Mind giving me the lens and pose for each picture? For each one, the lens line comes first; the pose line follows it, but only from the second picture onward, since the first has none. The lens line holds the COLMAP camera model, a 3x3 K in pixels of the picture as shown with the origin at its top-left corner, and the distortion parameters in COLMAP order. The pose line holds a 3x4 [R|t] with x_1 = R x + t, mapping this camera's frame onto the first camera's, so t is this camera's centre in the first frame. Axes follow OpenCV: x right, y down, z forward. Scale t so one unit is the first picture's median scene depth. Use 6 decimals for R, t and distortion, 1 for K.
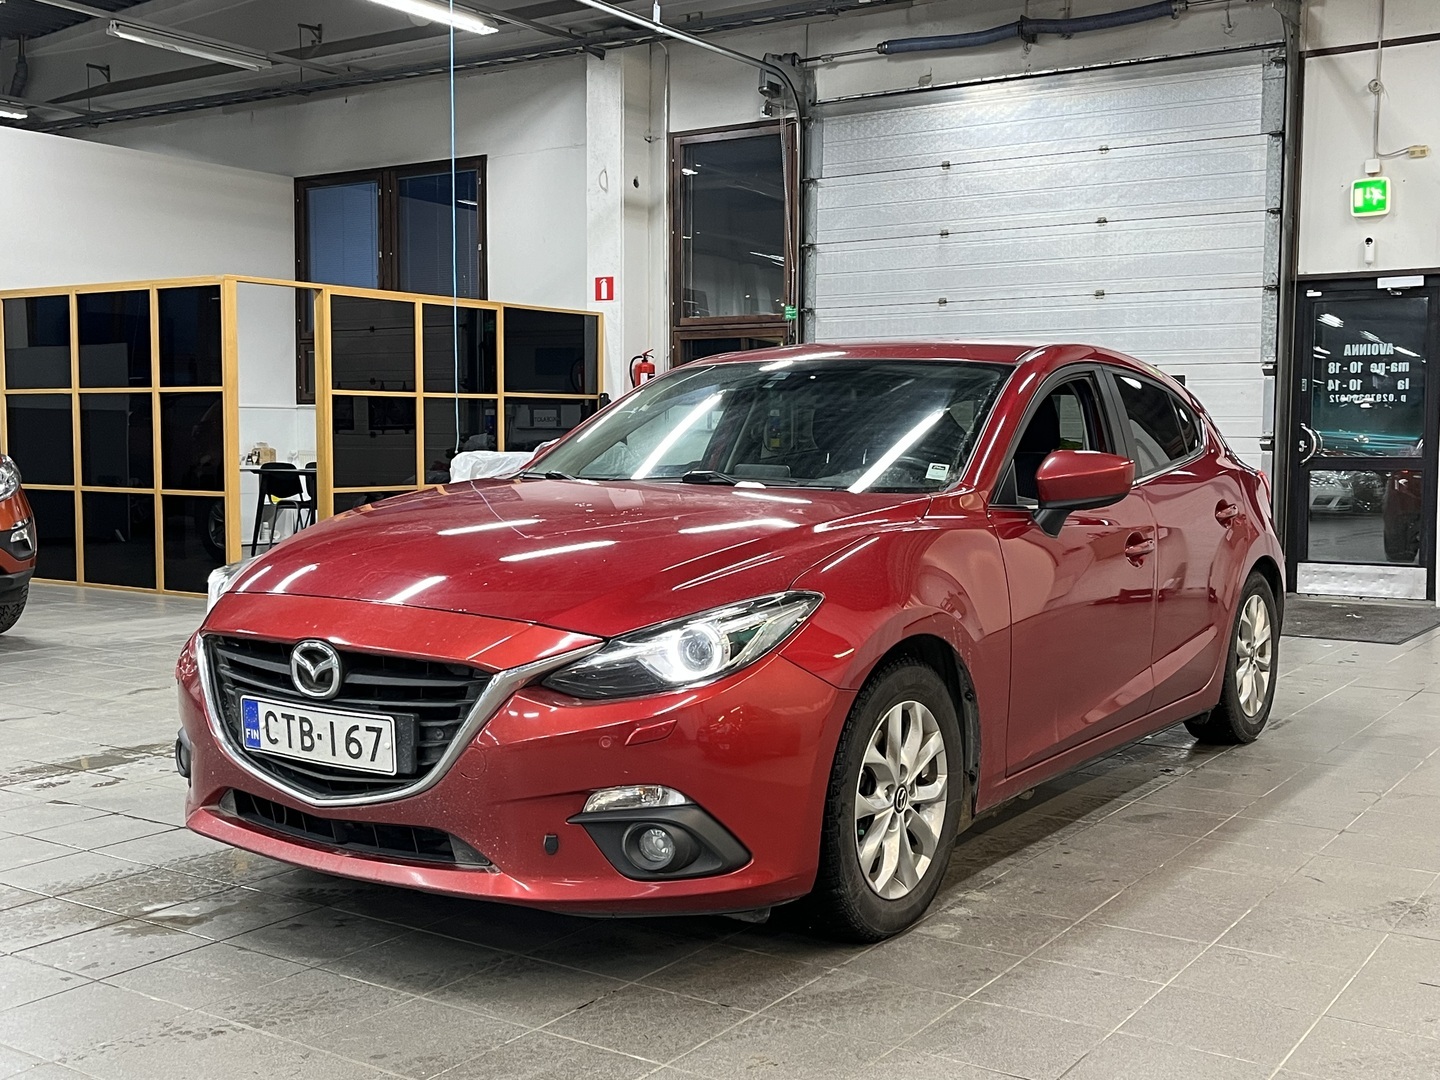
lens RADIAL K [[1591.1, 0, 720.0], [0, 1591.1, 540.0], [0, 0, 1]] dist [0.013020, 0.012601]
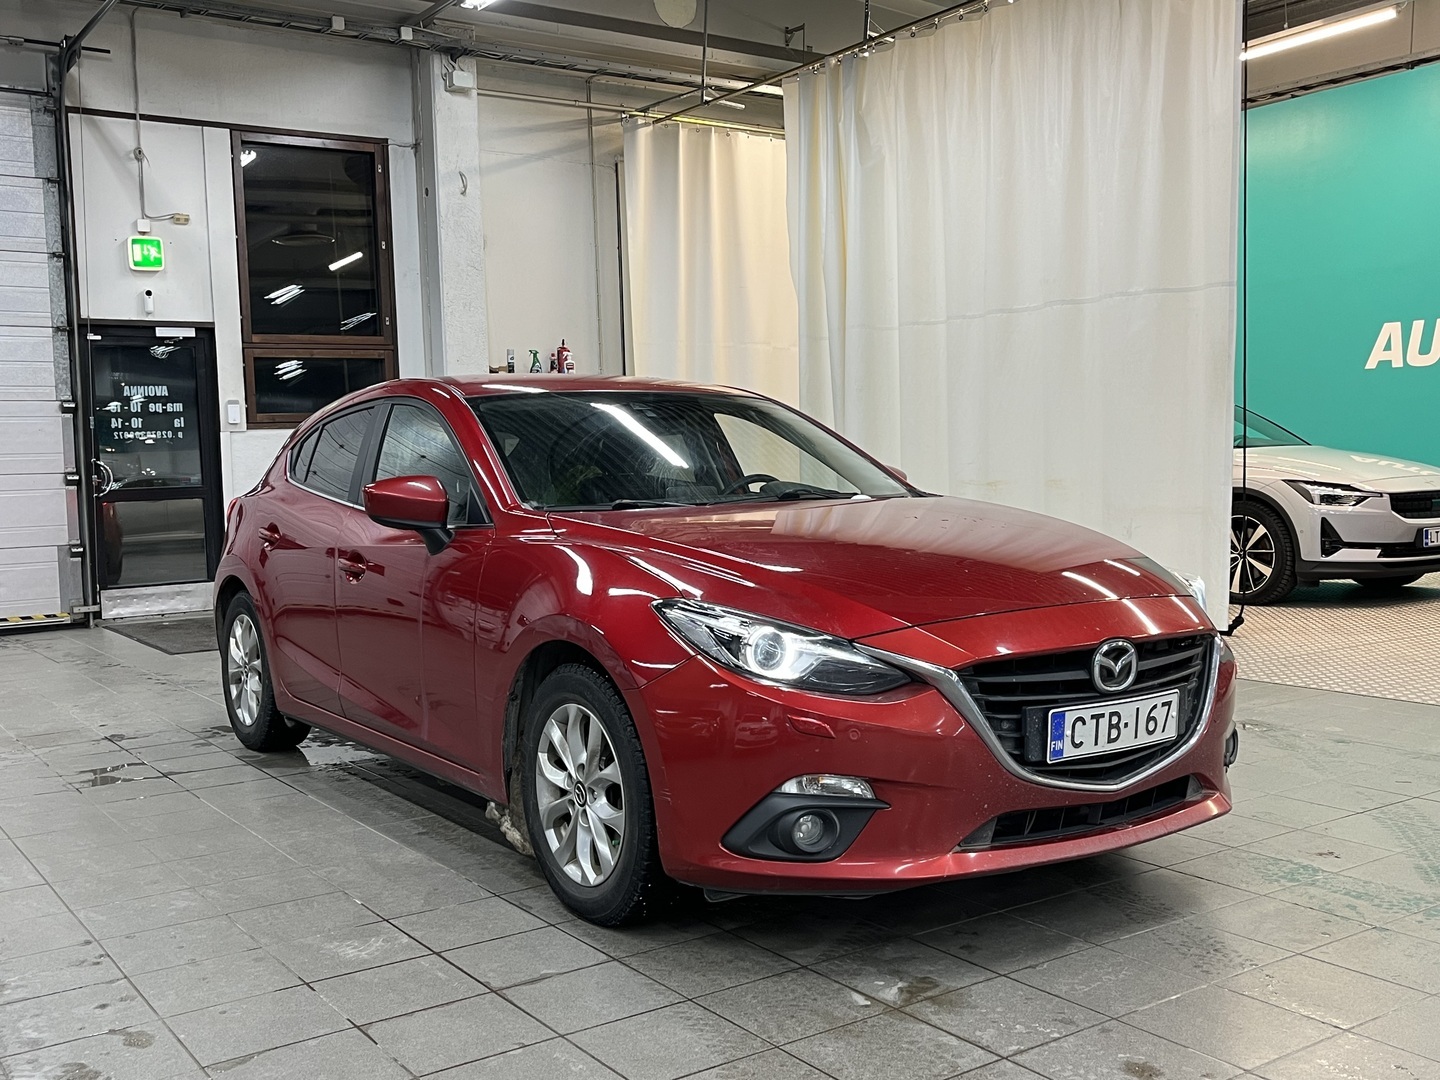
lens RADIAL K [[1446.4, 0, 720.0], [0, 1446.4, 540.0], [0, 0, 1]] dist [0.018452, 0.000520]
pose [[0.368102, -0.069380, 0.927193, -0.570488], [0.088828, 0.995275, 0.039209, -0.030710], [-0.925533, 0.067928, 0.372525, 0.391368]]
